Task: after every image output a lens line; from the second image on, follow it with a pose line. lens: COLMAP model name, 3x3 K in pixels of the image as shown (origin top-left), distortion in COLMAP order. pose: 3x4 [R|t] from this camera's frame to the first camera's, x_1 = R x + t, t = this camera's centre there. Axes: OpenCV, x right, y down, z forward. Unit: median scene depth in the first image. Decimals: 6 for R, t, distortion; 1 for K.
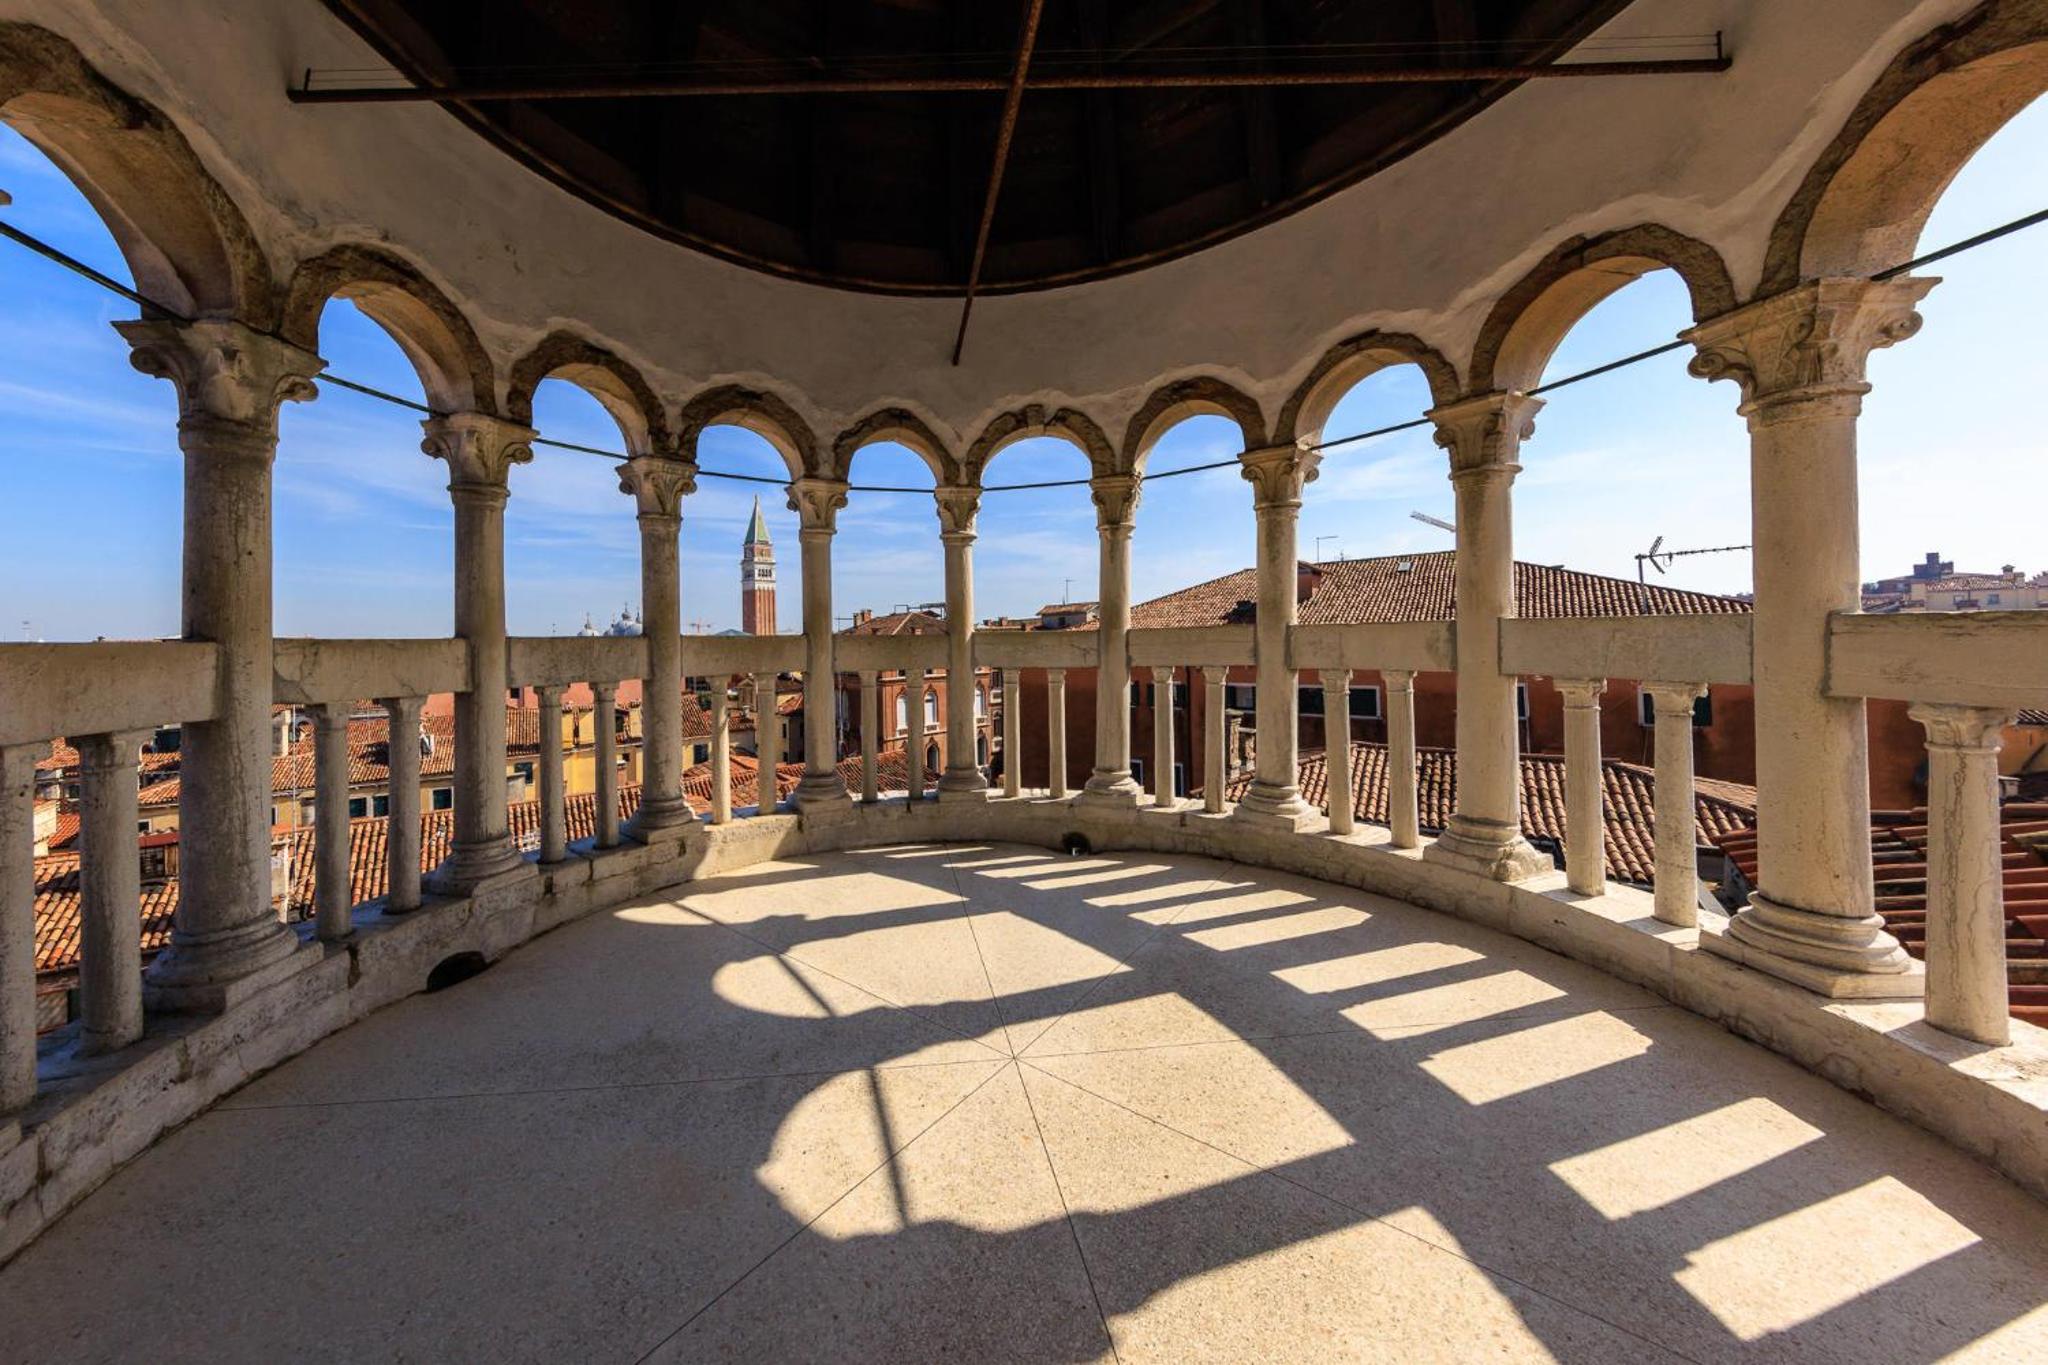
lens RADIAL K [[635.6, 0, 919.9], [0, 635.6, 630.5], [0, 0, 1]] dist [0.000233, -0.000160]
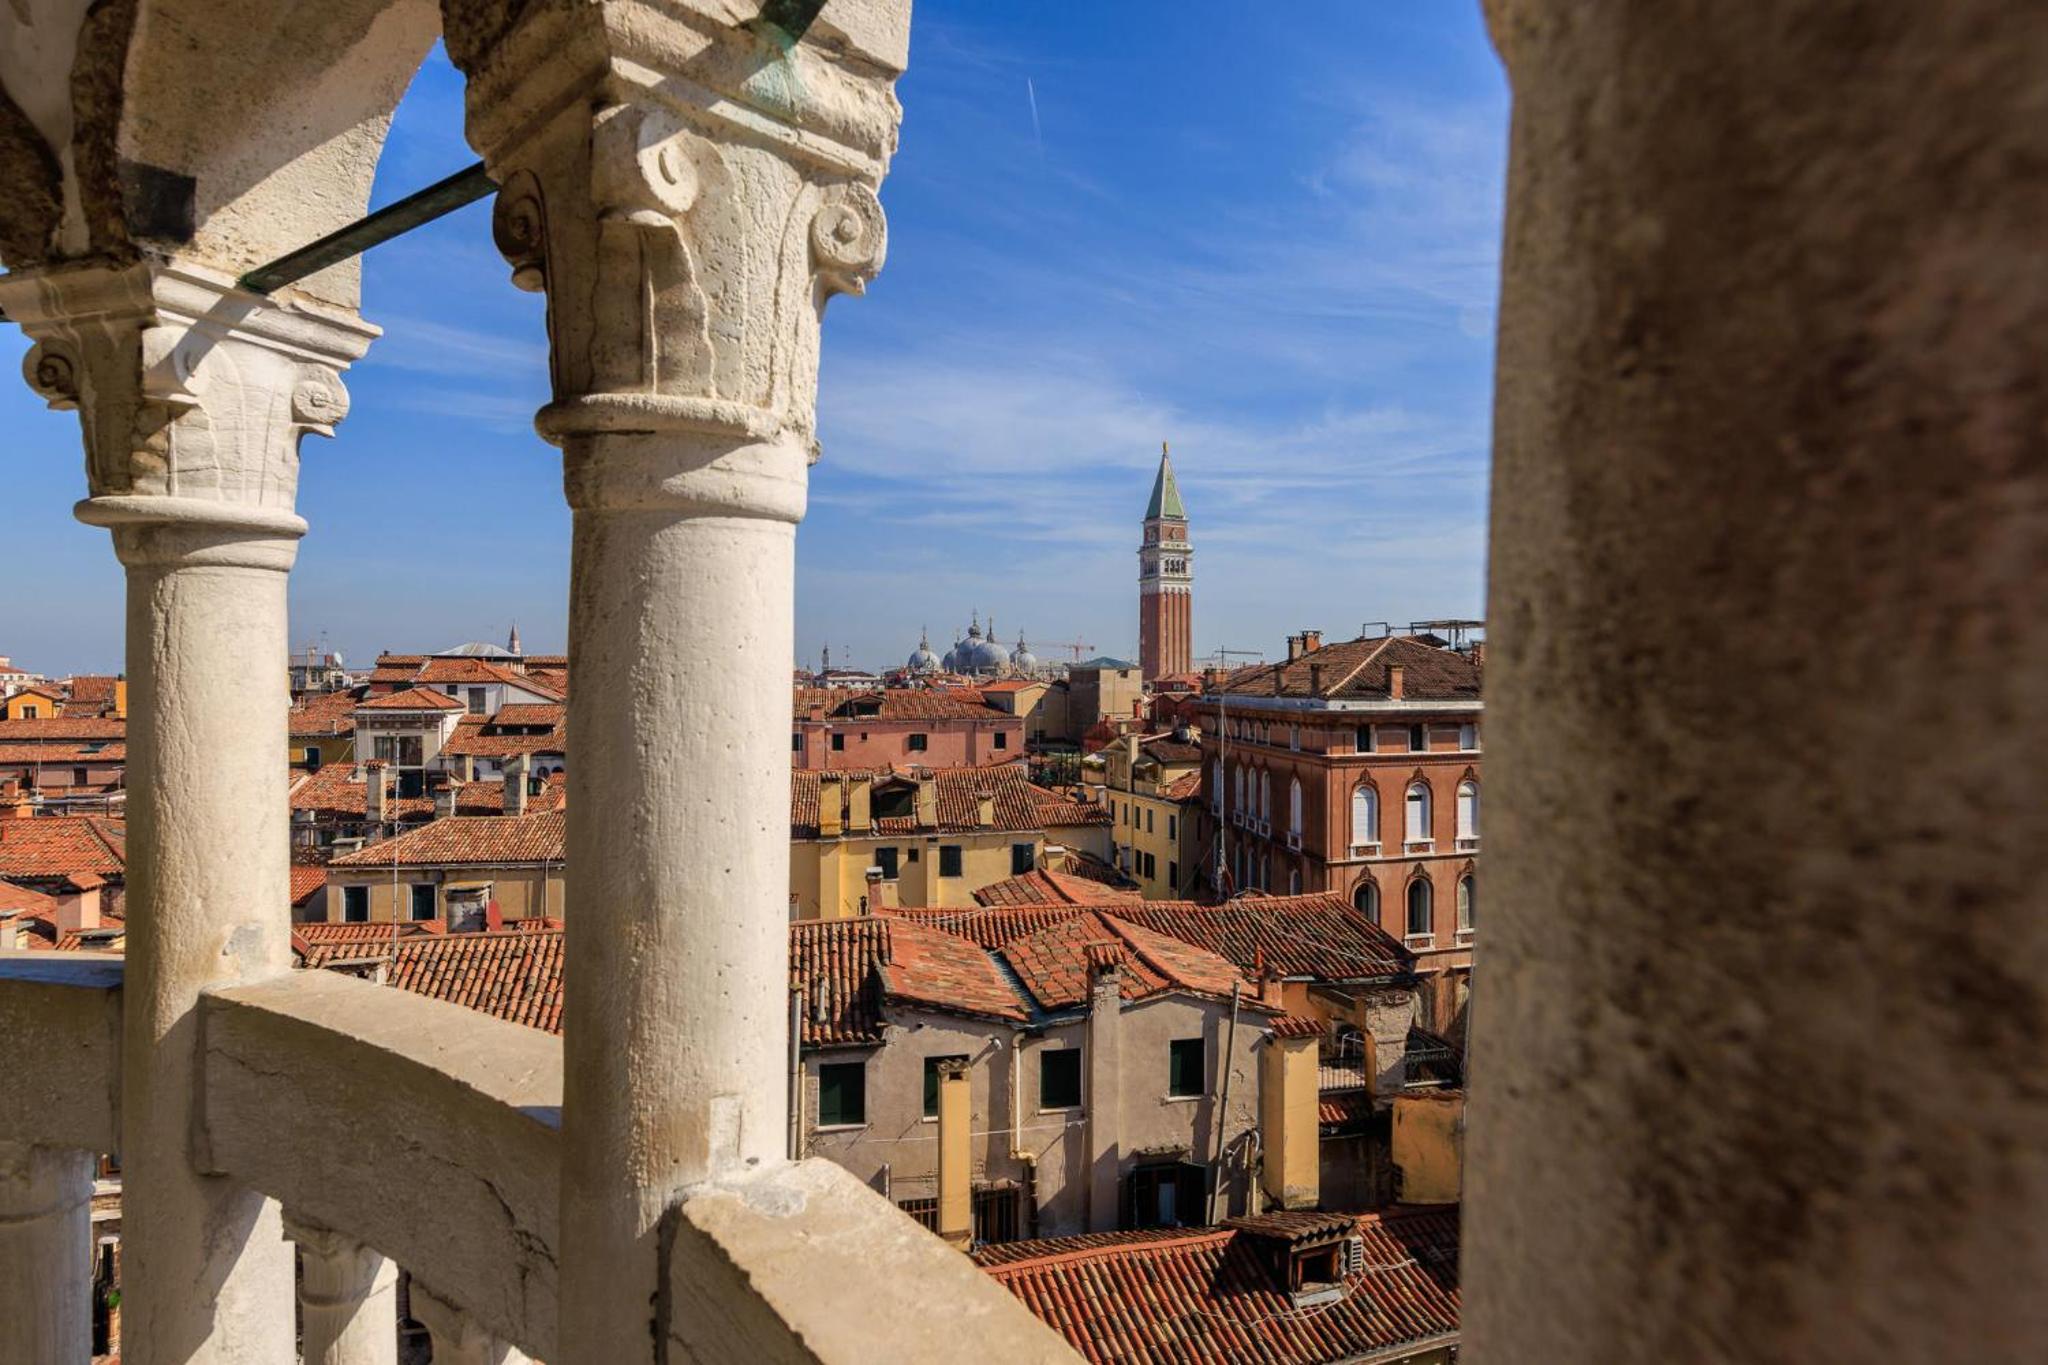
lens RADIAL K [[1033.2, 0, 1049.5], [0, 1033.2, 681.4], [0, 0, 1]] dist [-0.001058, 0.012176]
pose [[0.937150, 0.029298, -0.347695, 0.523057], [-0.022146, 0.999454, 0.024528, -0.128409], [0.348224, -0.015286, 0.937287, 0.909758]]
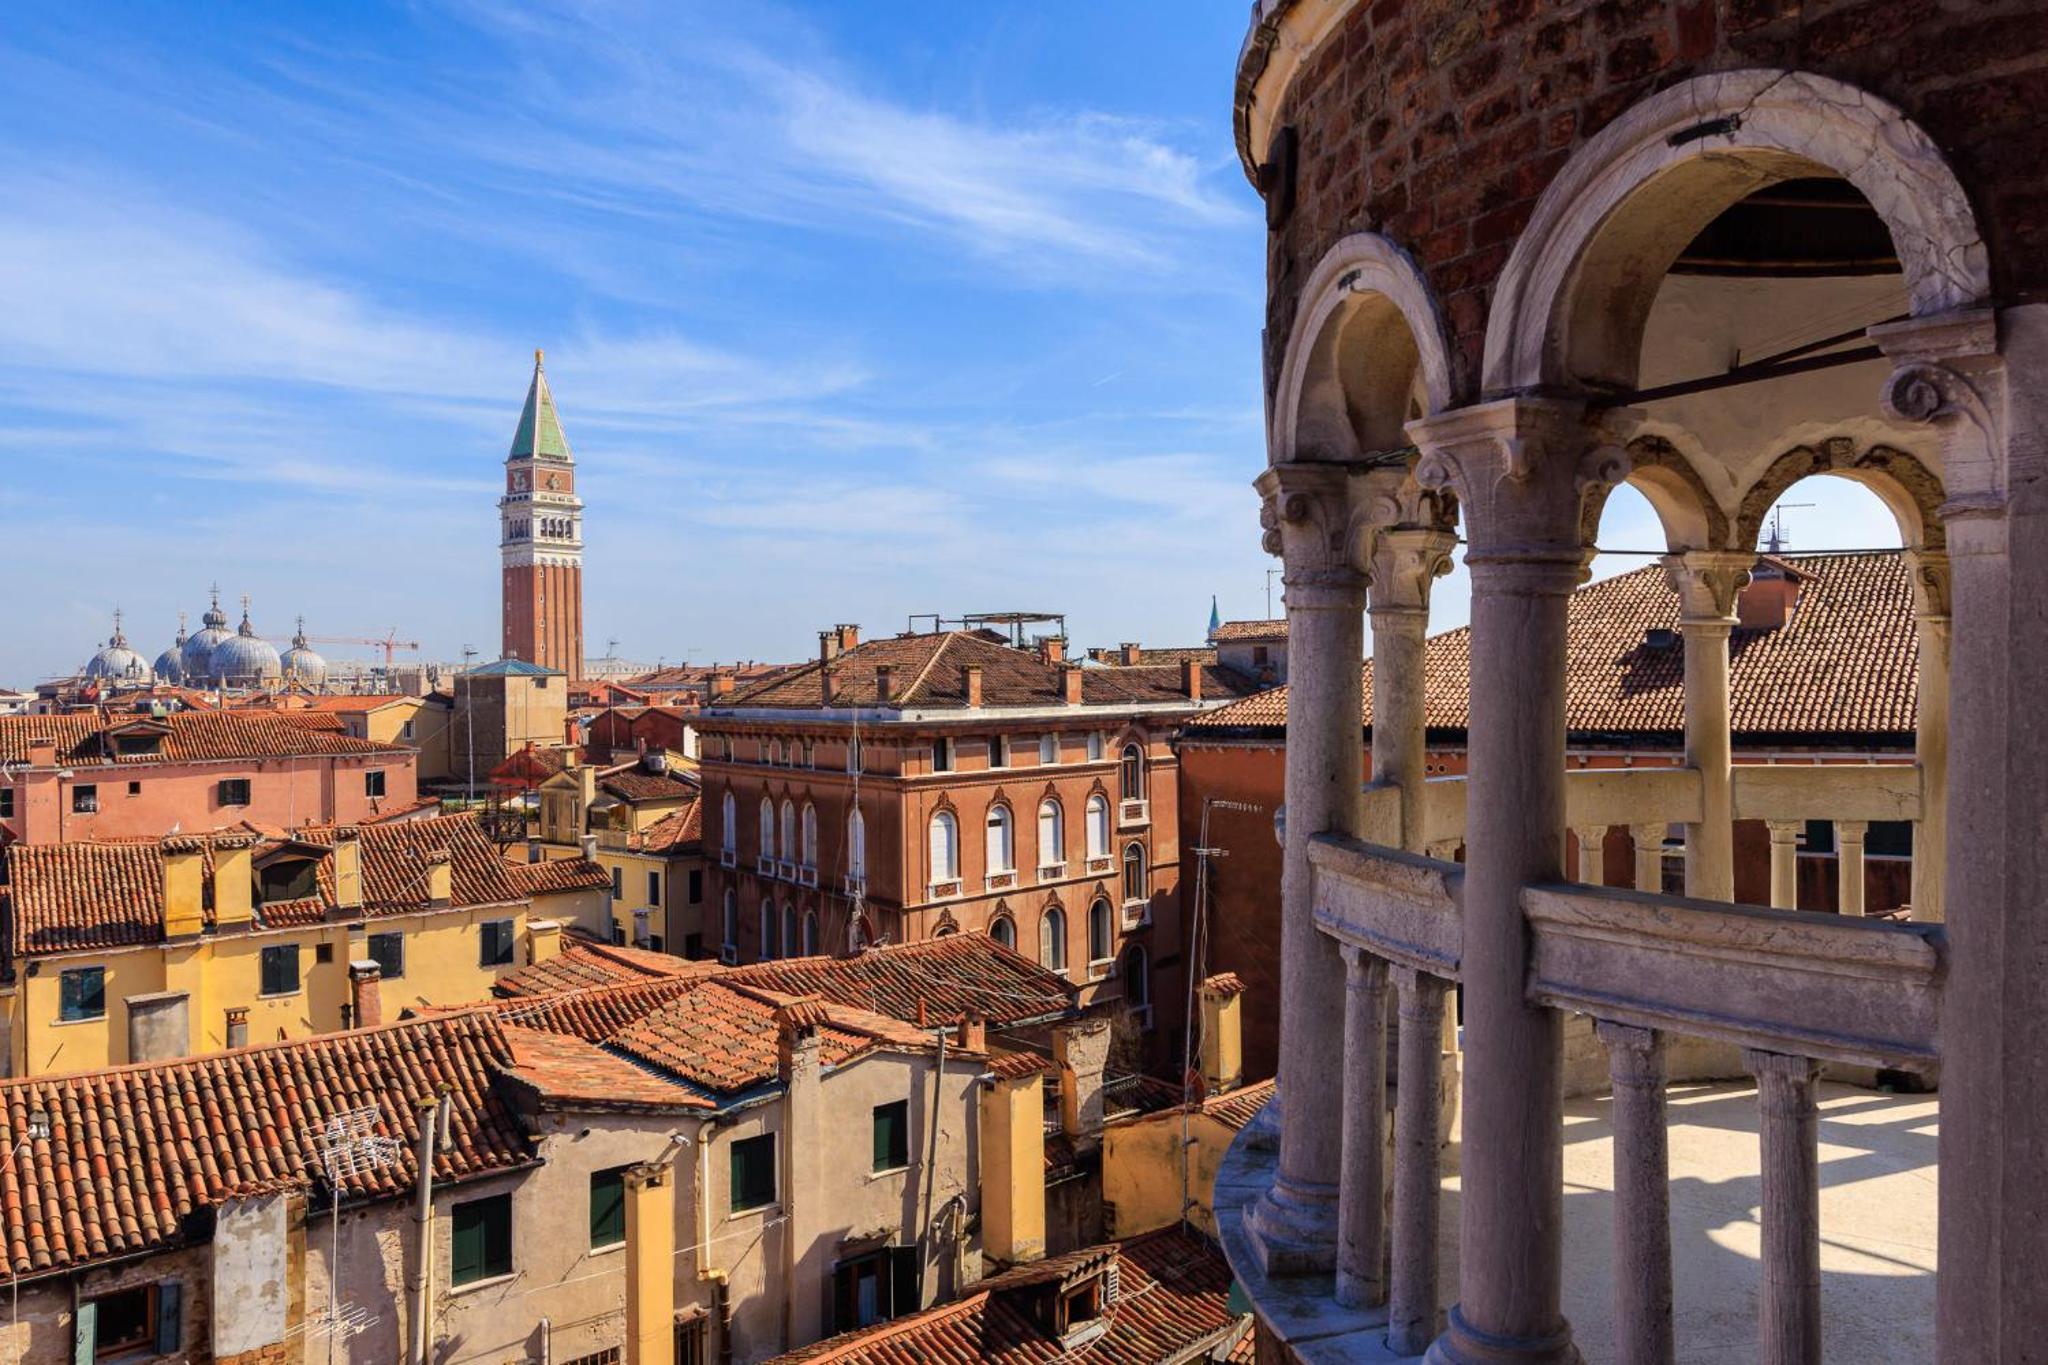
lens RADIAL K [[1378.7, 0, 1103.6], [0, 1378.7, 672.4], [0, 0, 1]] dist [0.000569, -0.000551]
pose [[0.990985, 0.012606, 0.133382, -0.890767], [-0.013191, 0.999907, 0.003503, -0.107485], [-0.133325, -0.005231, 0.991059, -0.408662]]
